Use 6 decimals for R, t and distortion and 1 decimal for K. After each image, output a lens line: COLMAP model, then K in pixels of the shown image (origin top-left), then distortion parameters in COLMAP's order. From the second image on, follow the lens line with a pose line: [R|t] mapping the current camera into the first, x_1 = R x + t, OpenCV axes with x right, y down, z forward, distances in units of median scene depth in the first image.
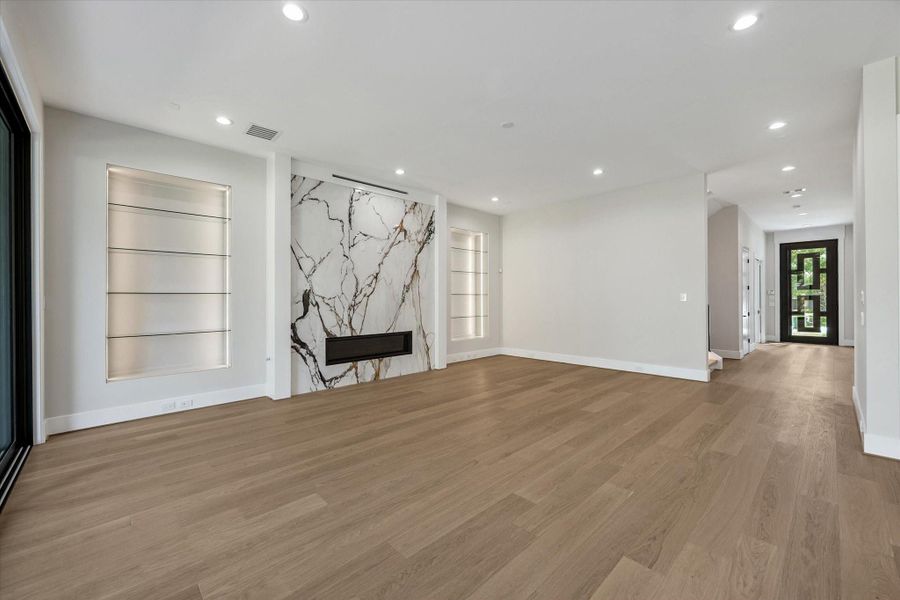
lens RADIAL K [[360.7, 0, 437.0], [0, 360.7, 299.8], [0, 0, 1]] dist [0.017502, 0.000283]
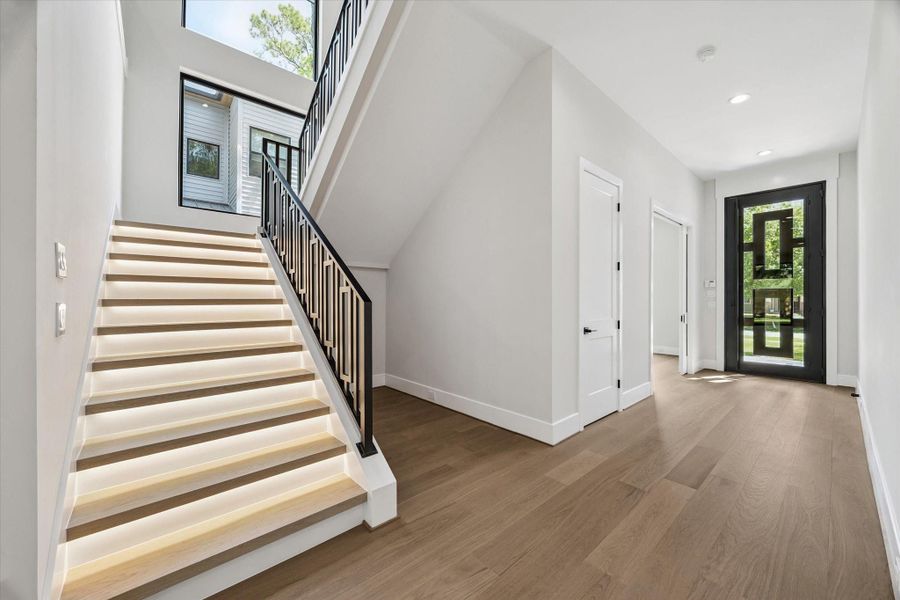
lens RADIAL K [[360.7, 0, 455.0], [0, 360.7, 302.1], [0, 0, 1]] dist [0.017502, 0.000283]
pose [[0.999983, 0.004255, -0.004087, 0.439375], [-0.004278, 0.999975, -0.005677, 0.009868], [0.004063, 0.005694, 0.999976, 0.368991]]
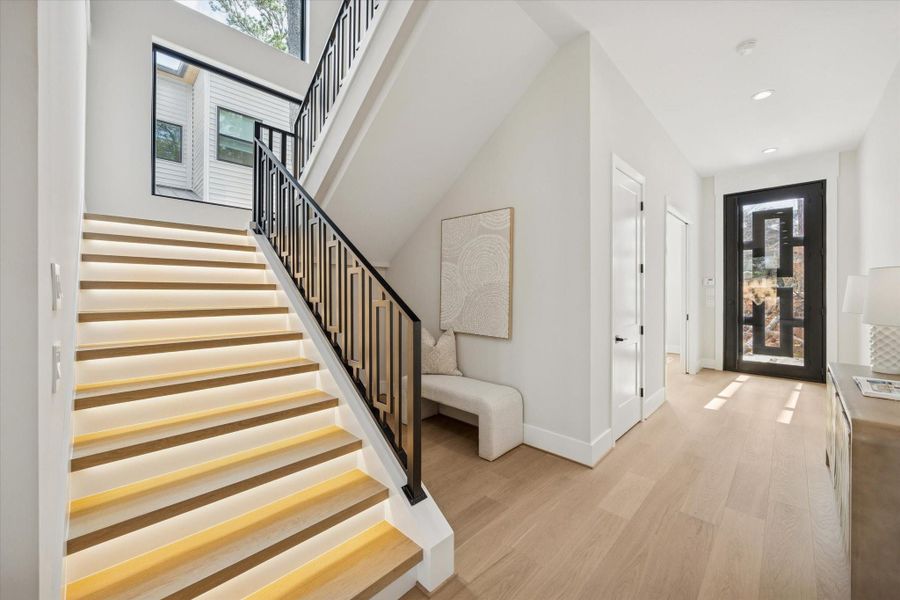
lens RADIAL K [[360.7, 0, 441.2], [0, 360.7, 292.5], [0, 0, 1]] dist [0.017502, 0.000283]
pose [[0.998228, 0.004879, 0.059308, 0.397141], [-0.005005, 0.999986, 0.001977, -0.003425], [-0.059298, -0.002271, 0.998238, 0.394942]]
